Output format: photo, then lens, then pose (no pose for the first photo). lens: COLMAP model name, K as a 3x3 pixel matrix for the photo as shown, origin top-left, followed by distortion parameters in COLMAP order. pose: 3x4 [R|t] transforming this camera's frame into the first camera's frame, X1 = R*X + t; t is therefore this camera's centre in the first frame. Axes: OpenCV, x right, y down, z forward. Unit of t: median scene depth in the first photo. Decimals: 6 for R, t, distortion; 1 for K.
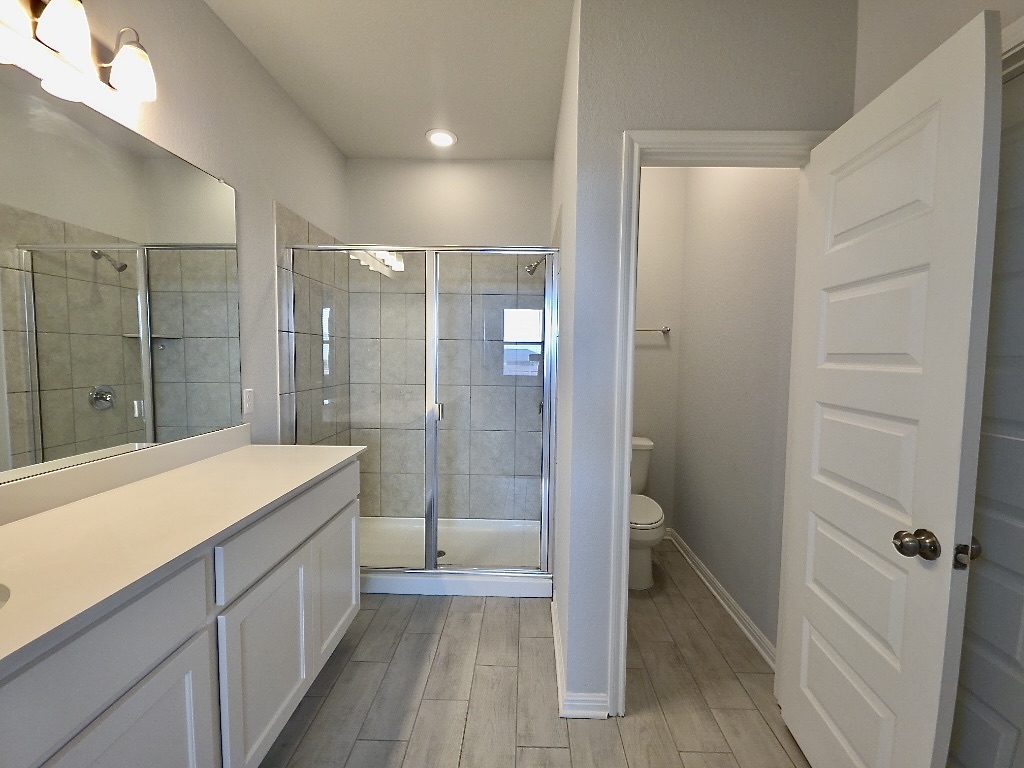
lens RADIAL K [[414.4, 0, 517.6], [0, 414.4, 377.7], [0, 0, 1]] dist [0.019733, -0.011007]
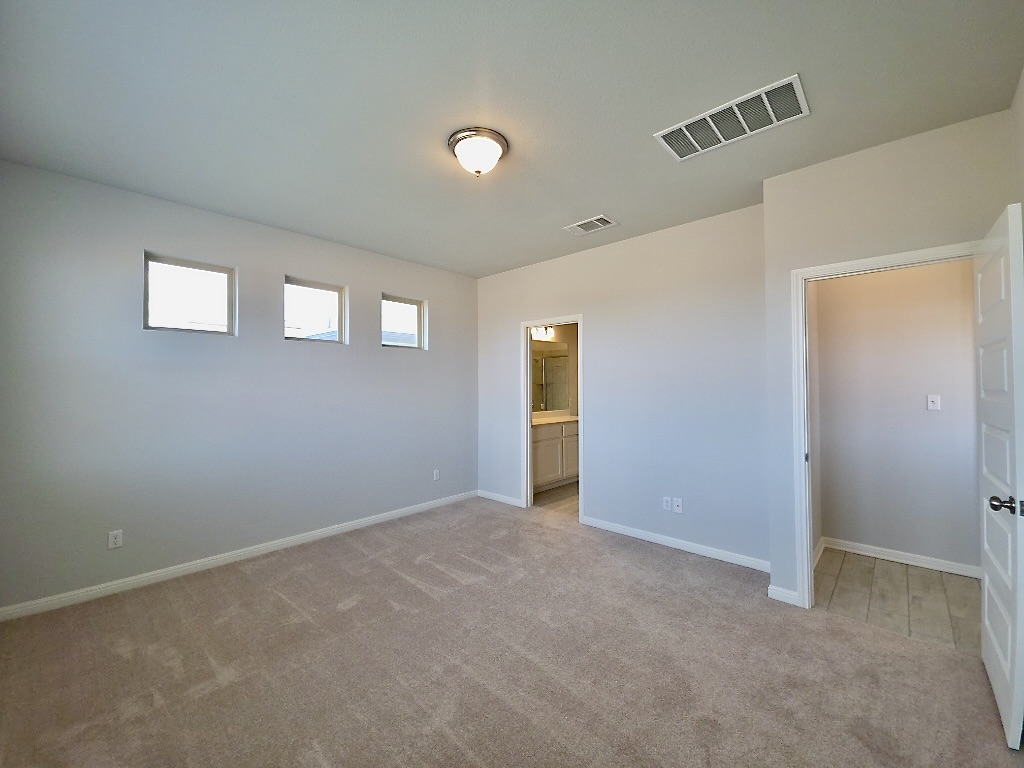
lens RADIAL K [[414.4, 0, 517.6], [0, 414.4, 377.7], [0, 0, 1]] dist [0.019733, -0.011007]
pose [[0.752410, -0.026298, -0.658170, 1.060989], [-0.028339, 0.996985, -0.072232, 0.093794], [0.658086, 0.073000, 0.749396, -1.538390]]
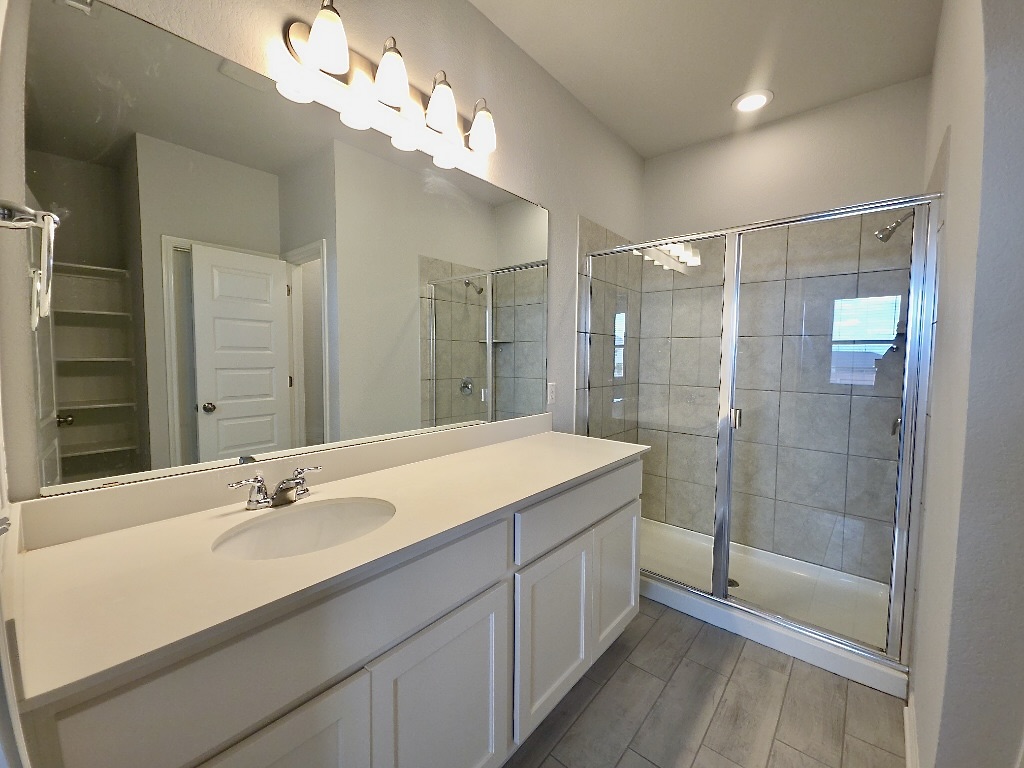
lens RADIAL K [[414.4, 0, 517.6], [0, 414.4, 377.7], [0, 0, 1]] dist [0.019733, -0.011007]
pose [[0.779002, 0.029780, -0.626314, -0.002834], [-0.035831, 0.999354, 0.002951, 0.011422], [0.625997, 0.020142, 0.779566, 0.041755]]
